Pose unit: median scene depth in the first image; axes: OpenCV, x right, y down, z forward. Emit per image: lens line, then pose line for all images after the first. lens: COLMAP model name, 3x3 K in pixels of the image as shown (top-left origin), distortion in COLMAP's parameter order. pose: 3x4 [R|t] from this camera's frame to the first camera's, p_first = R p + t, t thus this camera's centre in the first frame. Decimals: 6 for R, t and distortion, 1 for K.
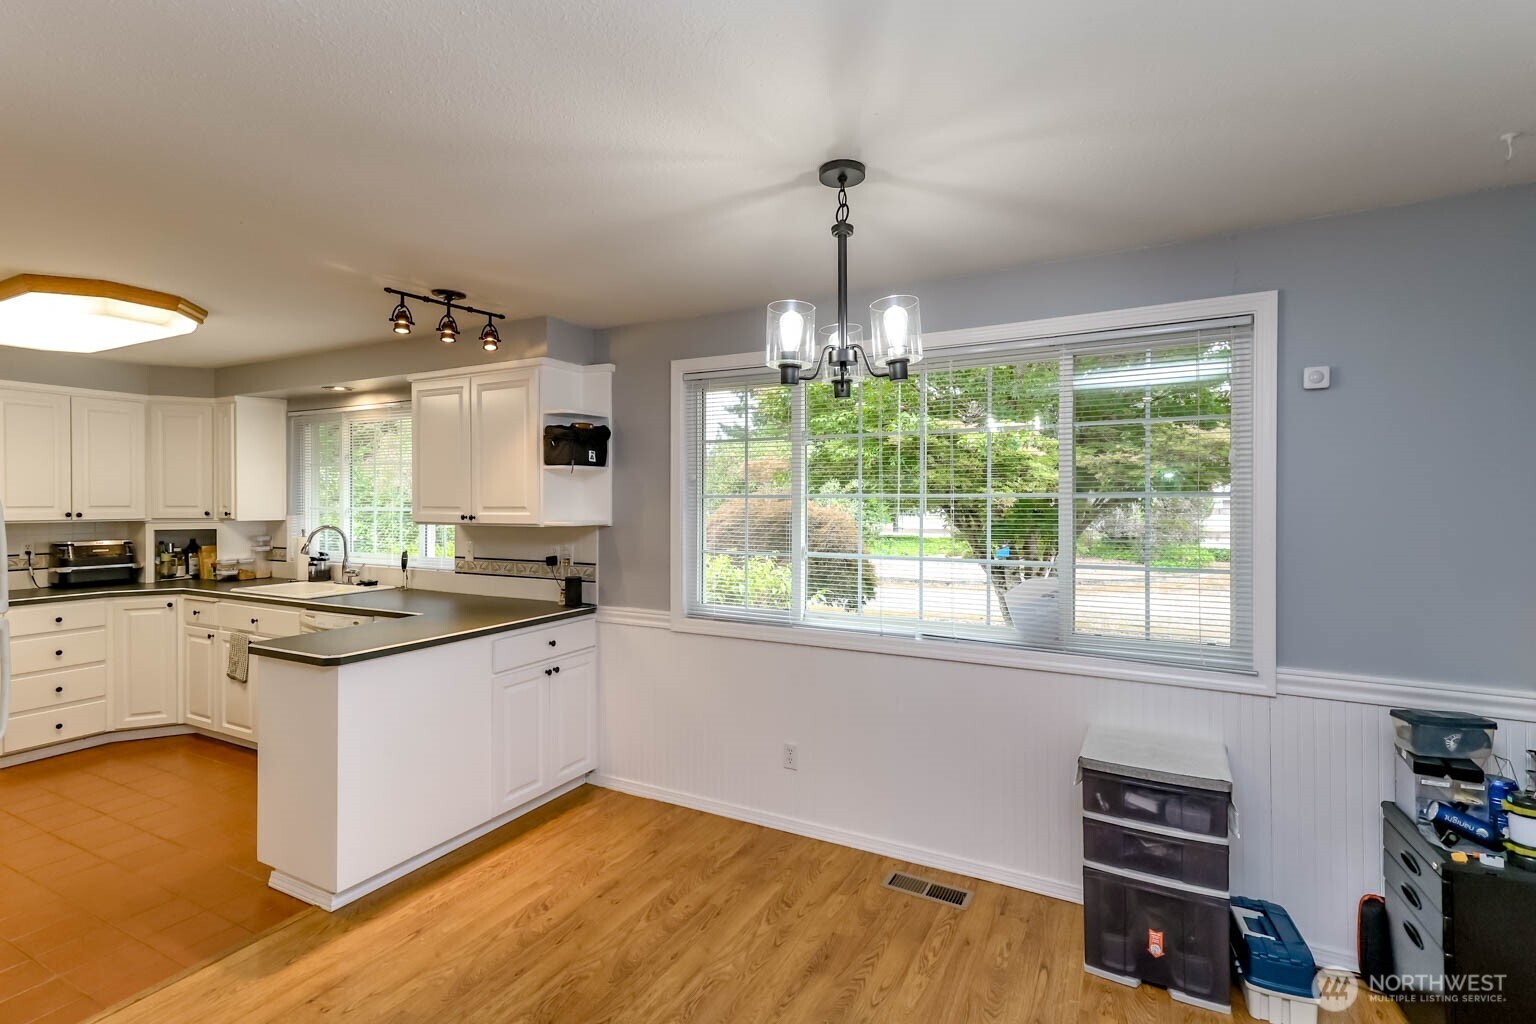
lens RADIAL K [[693.2, 0, 769.5], [0, 693.2, 508.5], [0, 0, 1]] dist [0.020089, -0.000564]
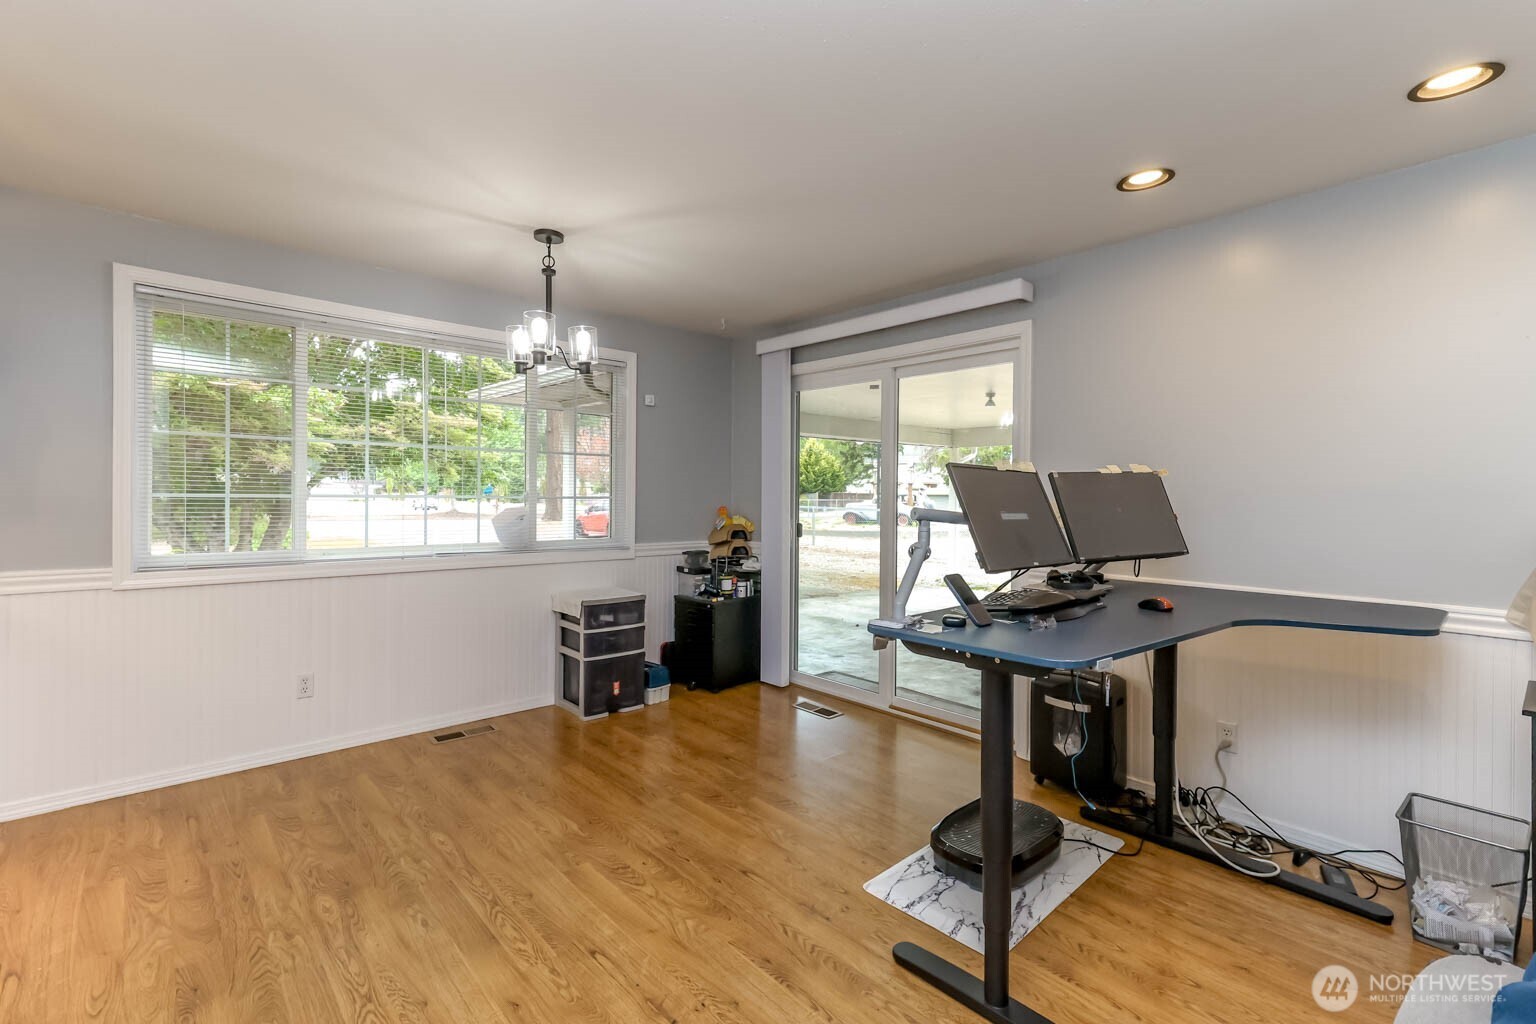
lens RADIAL K [[693.2, 0, 773.6], [0, 693.2, 498.9], [0, 0, 1]] dist [0.020089, -0.000564]
pose [[0.336368, -0.002181, 0.941728, -0.577565], [-0.003707, 0.999987, 0.003640, 0.053796], [-0.941723, -0.004715, 0.336355, -0.015054]]
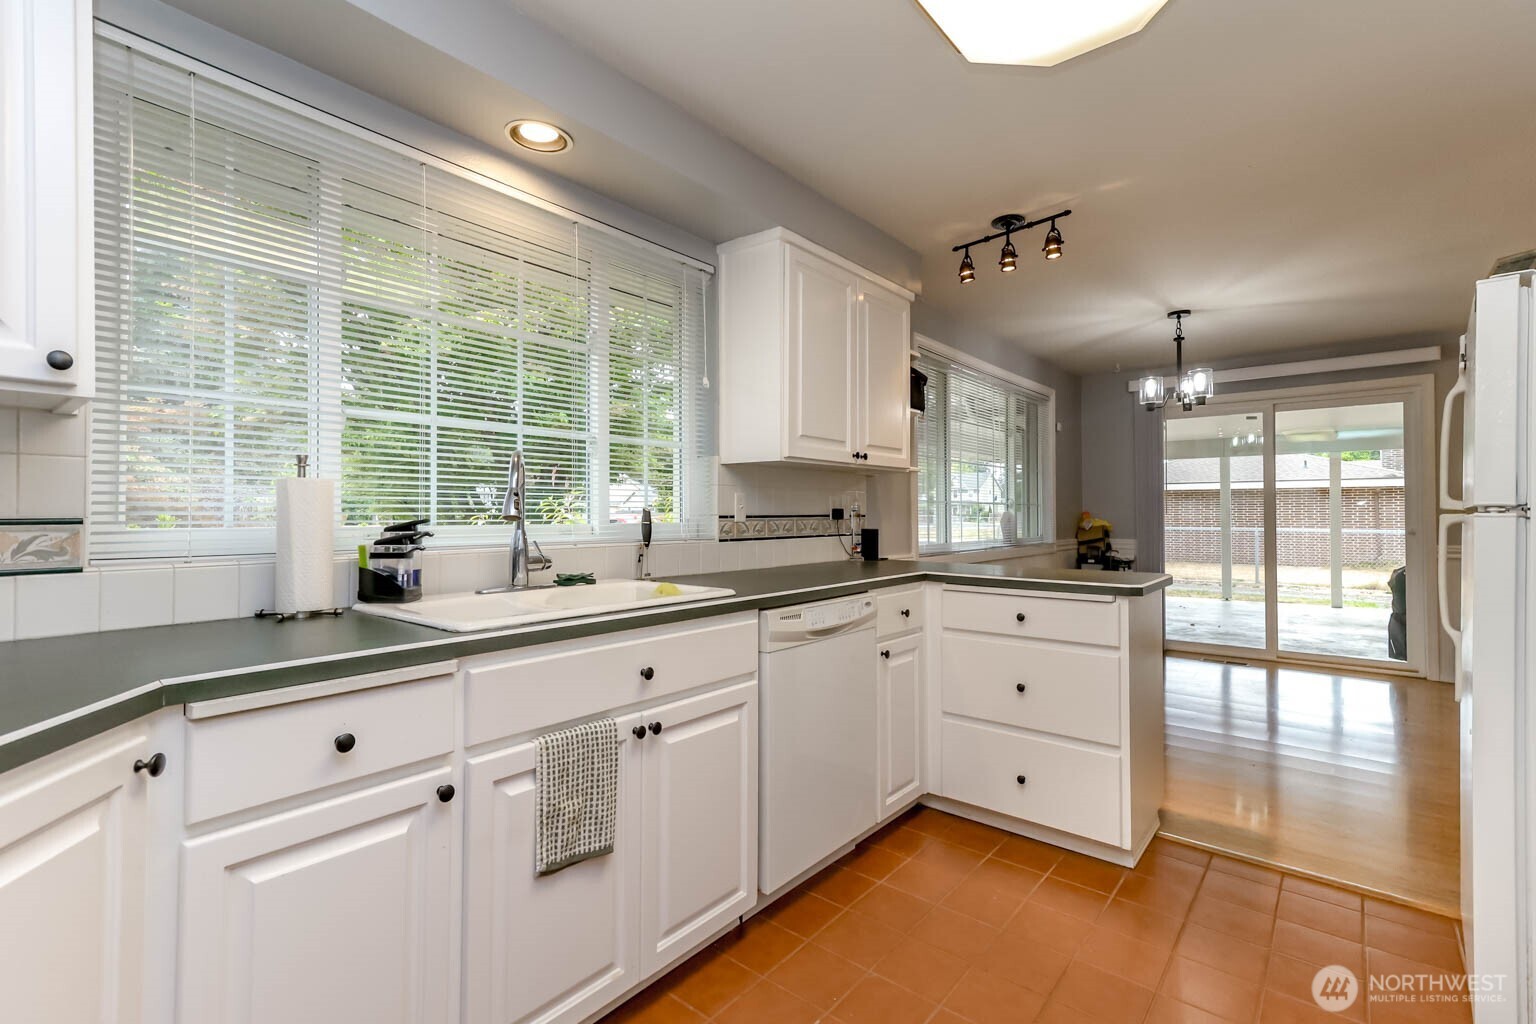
lens RADIAL K [[693.2, 0, 784.2], [0, 693.2, 511.7], [0, 0, 1]] dist [0.020089, -0.000564]
pose [[0.205030, -0.000740, 0.978756, -1.119026], [0.010105, 0.999948, -0.001360, 0.069732], [-0.978704, 0.010169, 0.205026, 0.848387]]
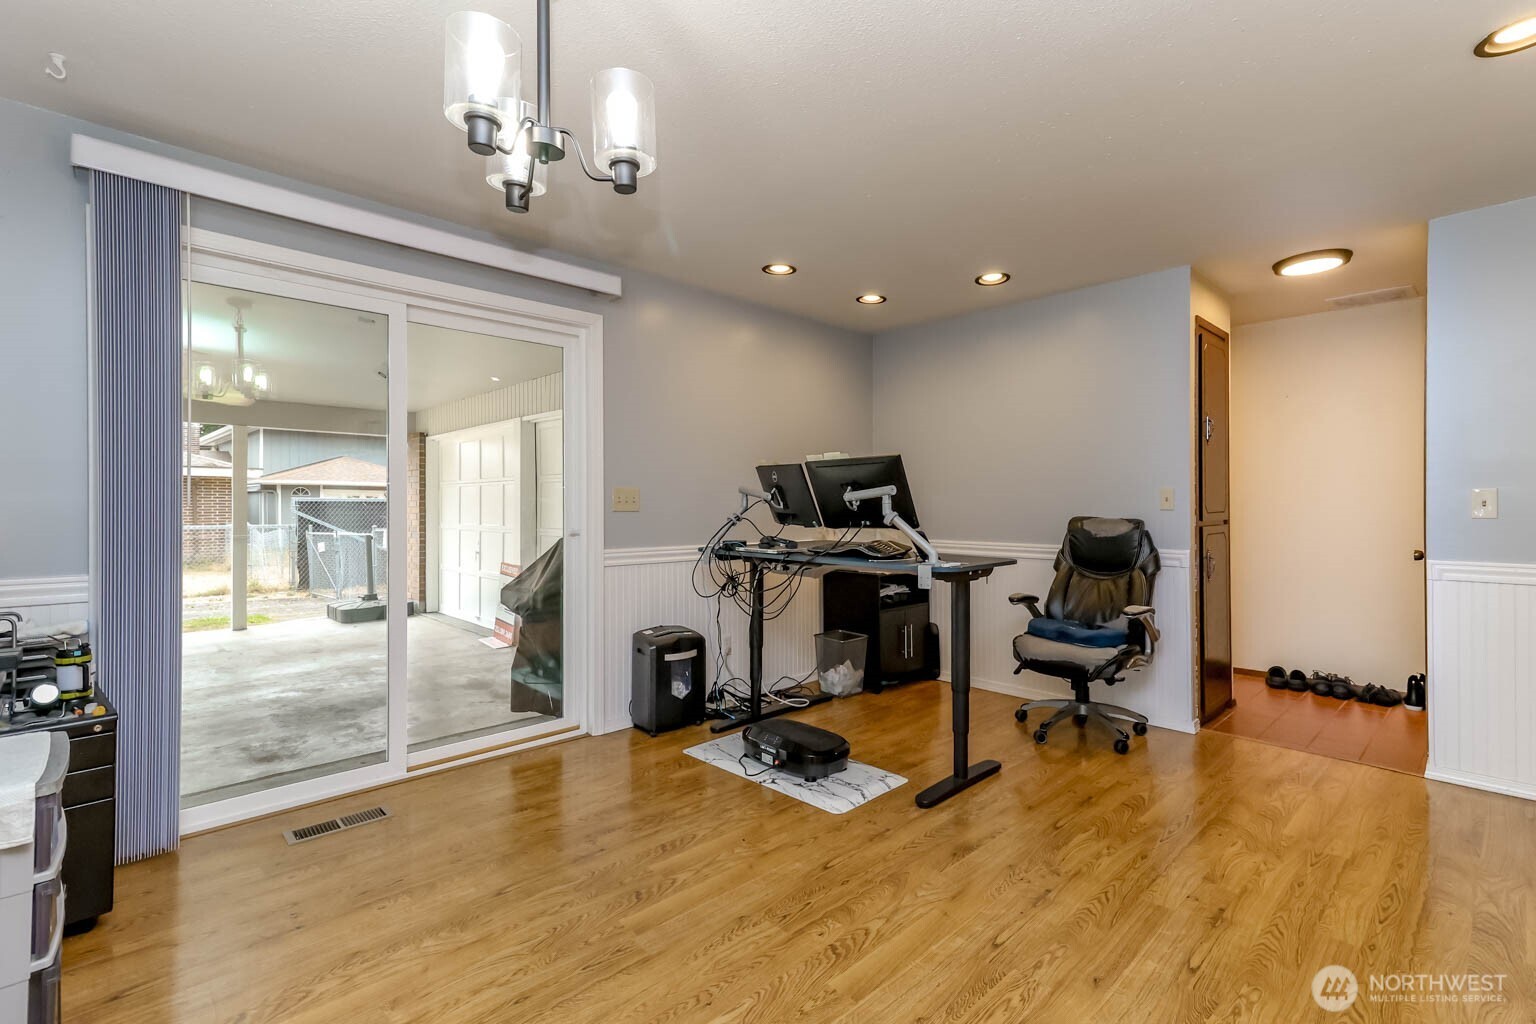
lens RADIAL K [[693.2, 0, 780.5], [0, 693.2, 503.4], [0, 0, 1]] dist [0.020089, -0.000564]
pose [[-0.946424, 0.001305, 0.322923, -0.177030], [0.004709, 0.999941, 0.009758, 0.070902], [-0.322891, 0.010756, -0.946375, 0.751352]]
